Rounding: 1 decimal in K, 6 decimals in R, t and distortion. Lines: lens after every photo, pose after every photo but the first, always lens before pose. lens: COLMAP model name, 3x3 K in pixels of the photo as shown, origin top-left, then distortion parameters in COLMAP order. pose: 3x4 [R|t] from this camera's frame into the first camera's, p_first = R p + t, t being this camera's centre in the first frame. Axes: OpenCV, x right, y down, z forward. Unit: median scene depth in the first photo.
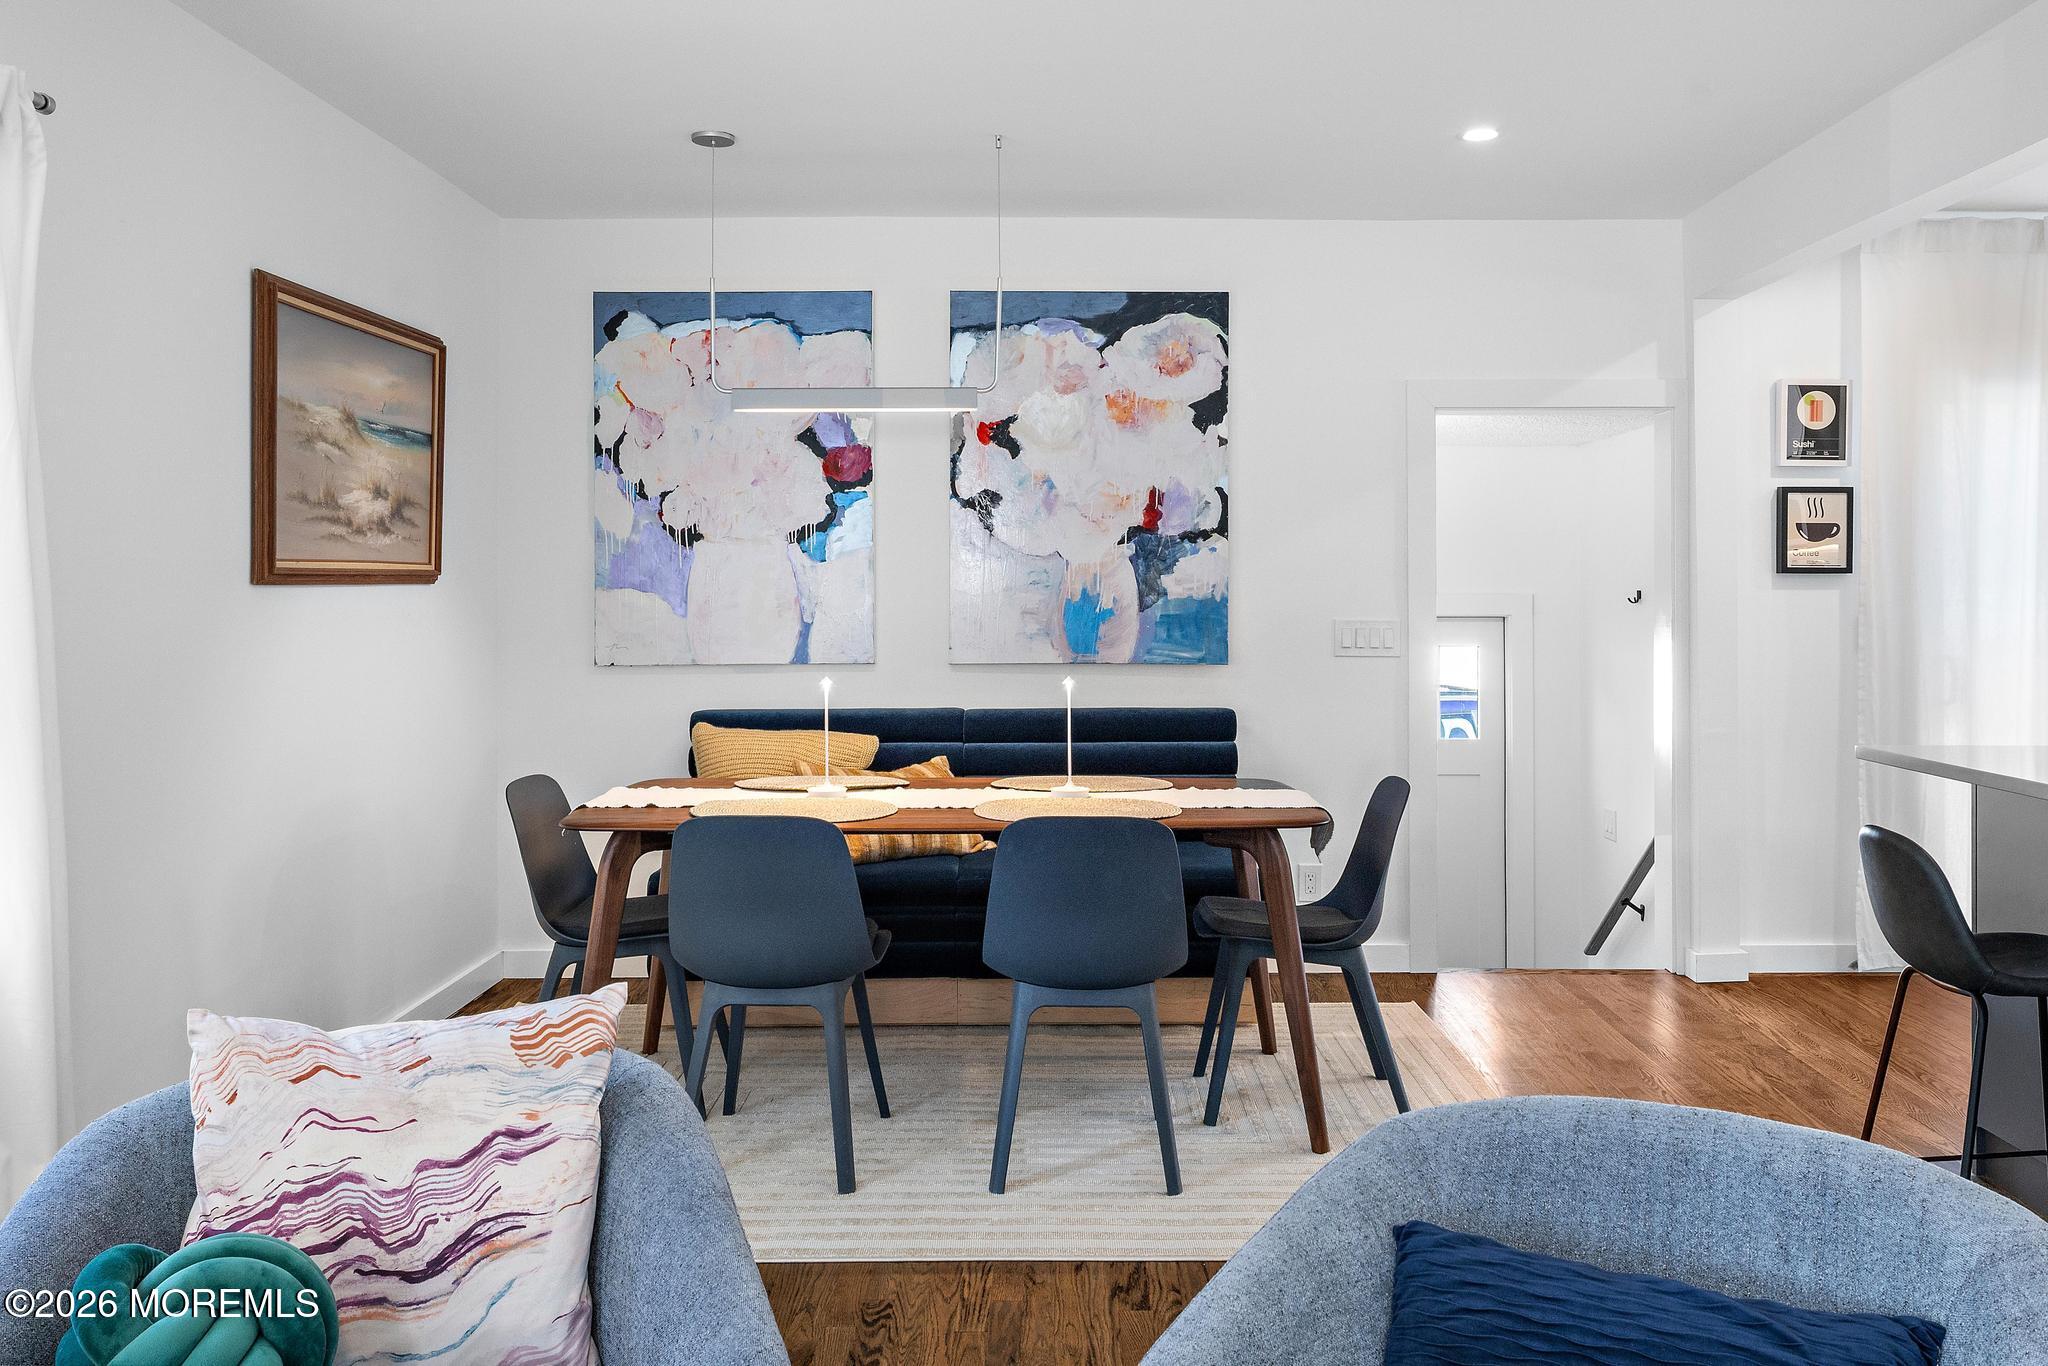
lens RADIAL K [[1577.7, 0, 1024.0], [0, 1577.7, 580.9], [0, 0, 1]] dist [-0.003285, 0.000985]
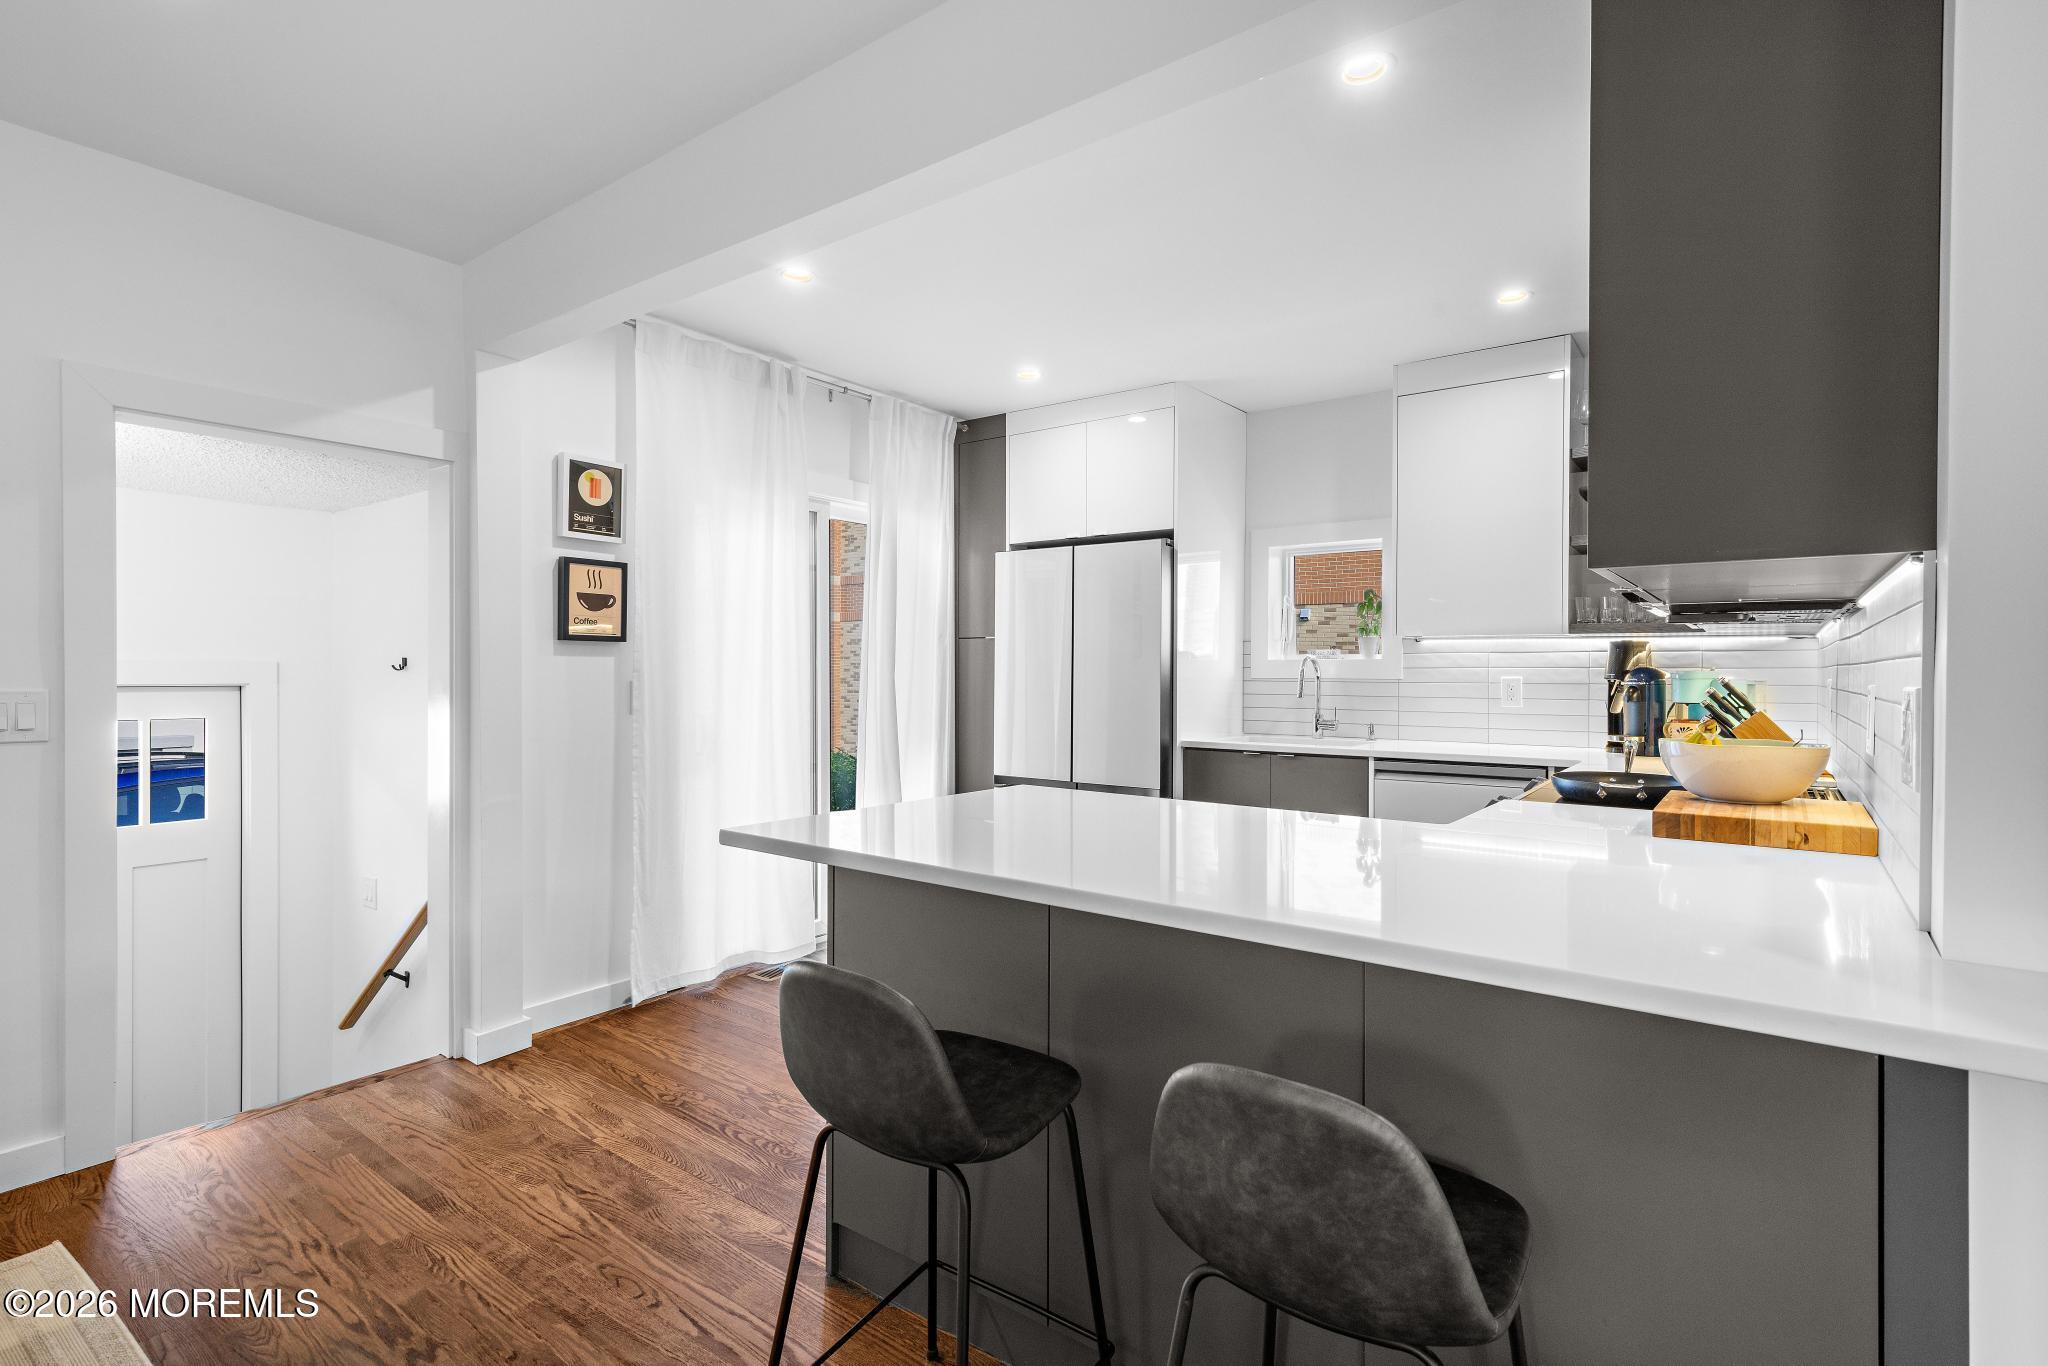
lens RADIAL K [[979.7, 0, 1033.5], [0, 979.7, 672.9], [0, 0, 1]] dist [0.005099, -0.000059]
pose [[0.574045, 0.000529, 0.818824, 0.129214], [-0.006998, 0.999966, 0.004260, 0.011911], [-0.818794, -0.008176, 0.574029, 0.374658]]
